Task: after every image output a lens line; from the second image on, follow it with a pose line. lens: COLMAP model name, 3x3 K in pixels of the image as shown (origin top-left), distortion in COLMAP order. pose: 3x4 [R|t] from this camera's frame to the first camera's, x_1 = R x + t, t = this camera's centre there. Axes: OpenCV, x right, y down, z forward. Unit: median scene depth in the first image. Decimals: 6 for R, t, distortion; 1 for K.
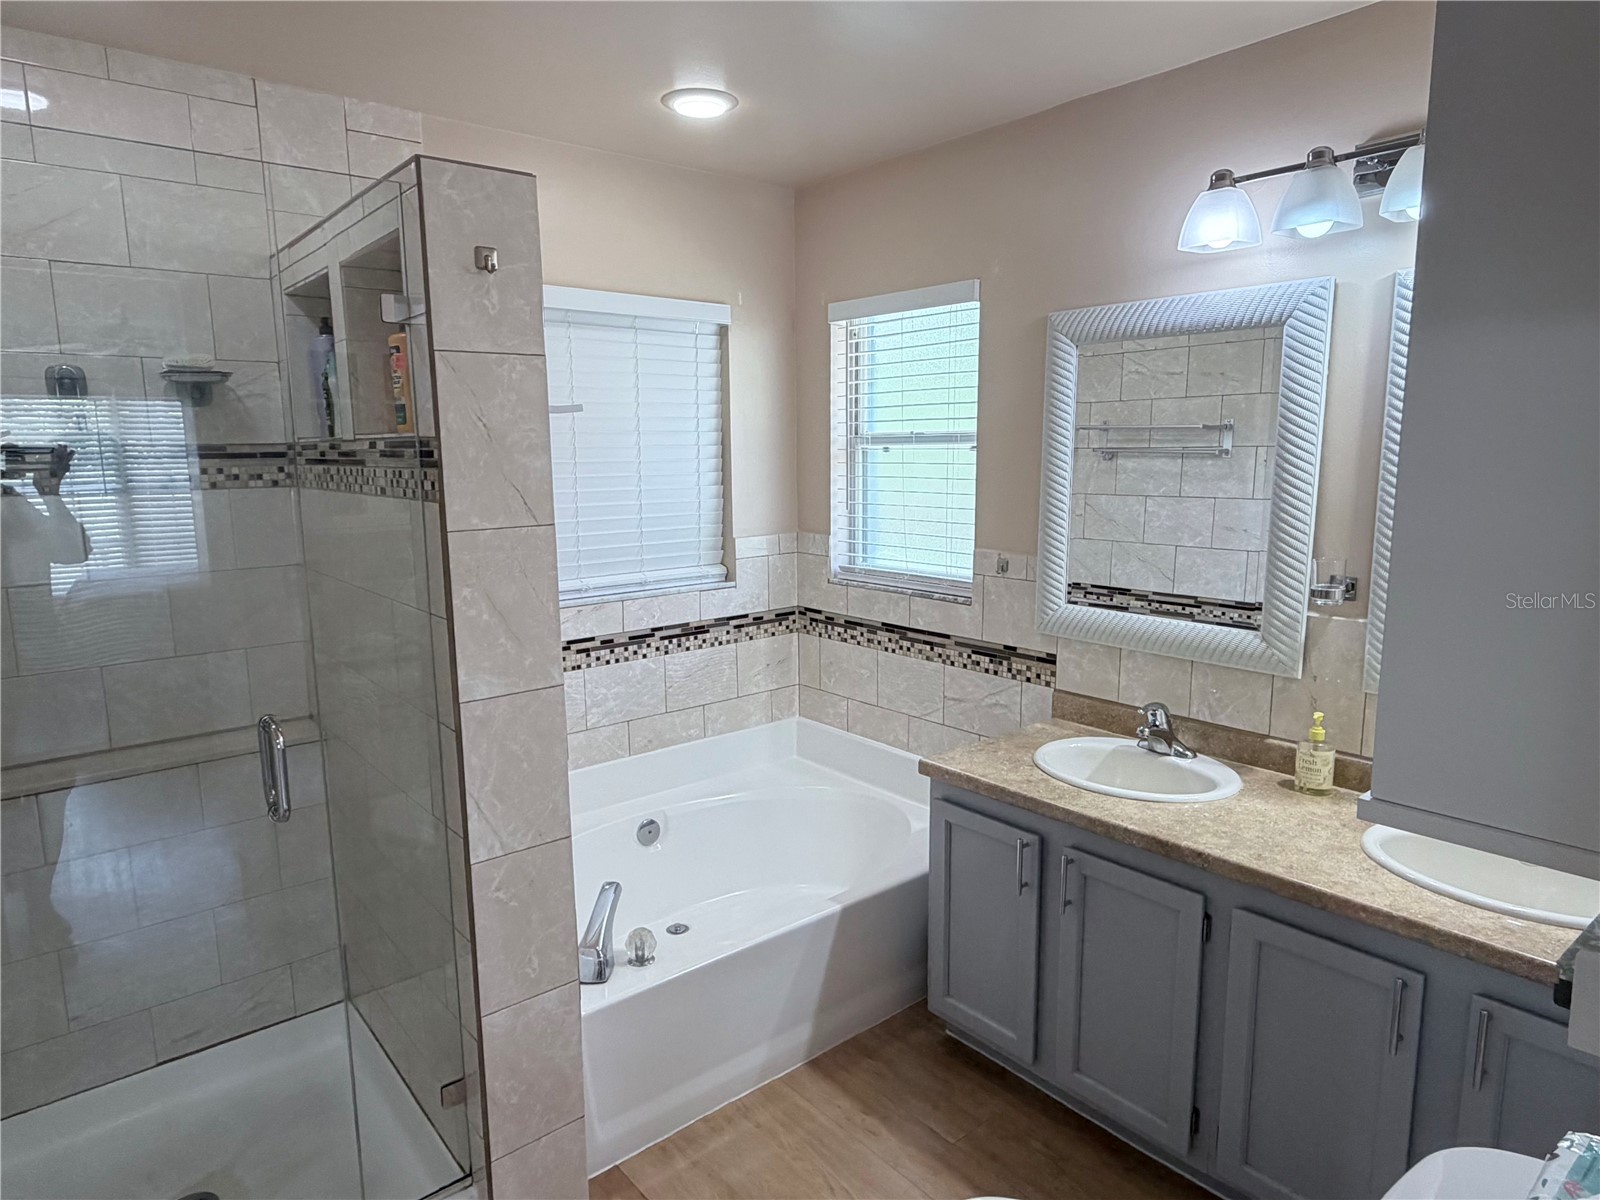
lens RADIAL K [[951.4, 0, 793.5], [0, 951.4, 598.7], [0, 0, 1]] dist [0.019721, -0.002815]
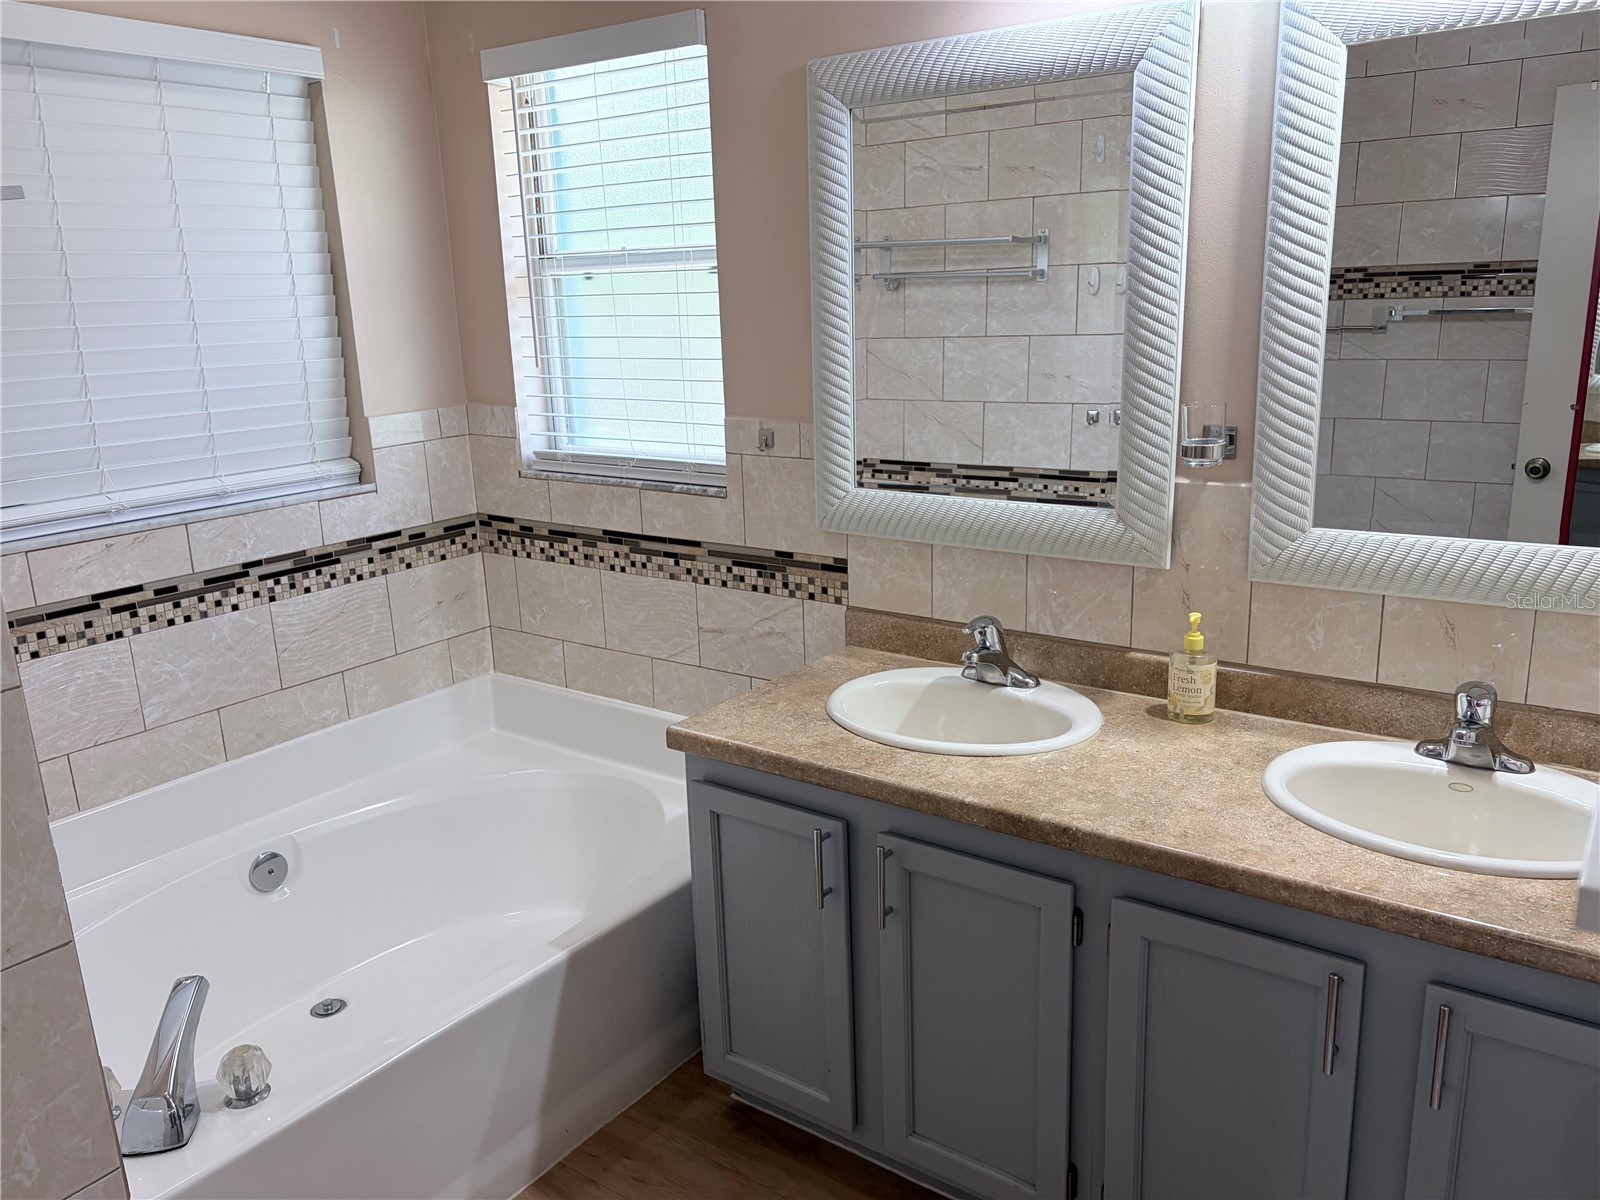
lens RADIAL K [[1223.2, 0, 811.0], [0, 1223.2, 596.4], [0, 0, 1]] dist [0.043990, -0.029039]
pose [[0.966460, -0.083516, 0.242858, 0.019611], [0.062408, 0.993675, 0.093359, -0.000858], [-0.249119, -0.075072, 0.965559, 0.098227]]
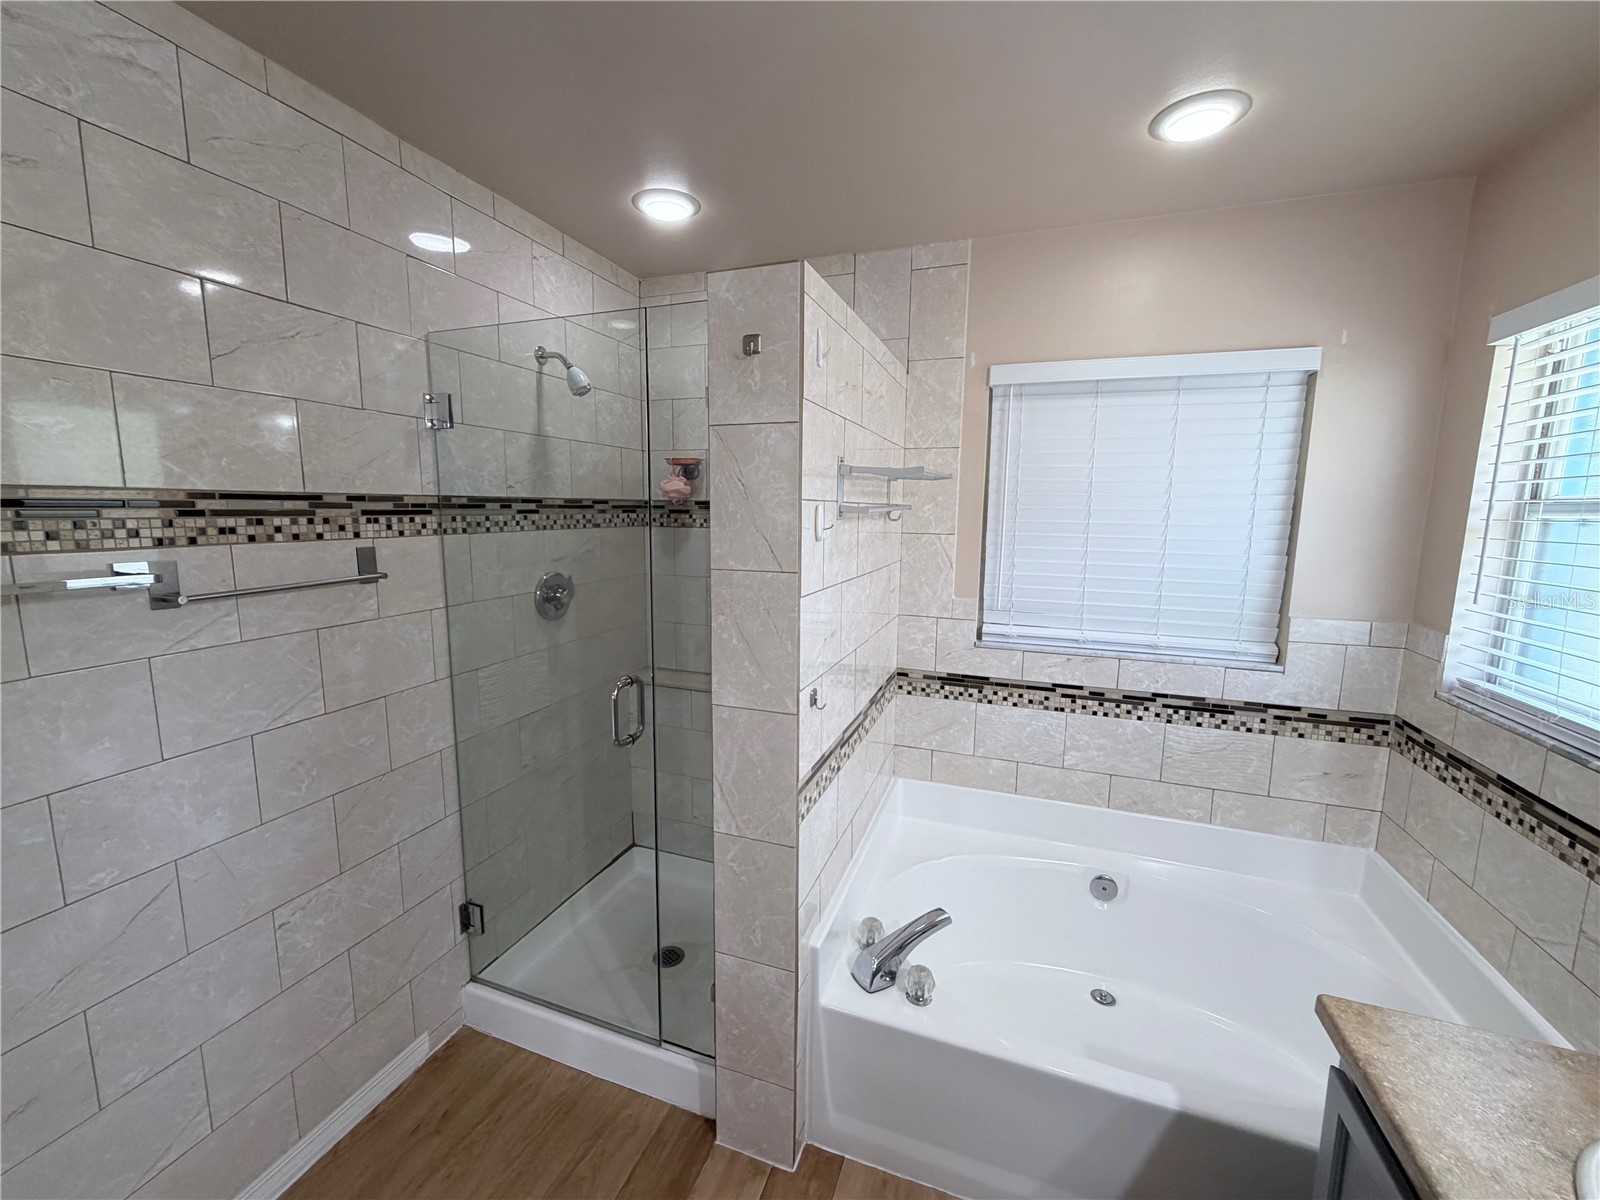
lens RADIAL K [[641.9, 0, 803.8], [0, 641.9, 598.9], [0, 0, 1]] dist [0.008776, -0.001057]
pose [[0.516418, 0.139130, -0.844959, 0.223259], [-0.154663, 0.985640, 0.067768, -0.056494], [0.842254, 0.095687, 0.530521, 0.343214]]
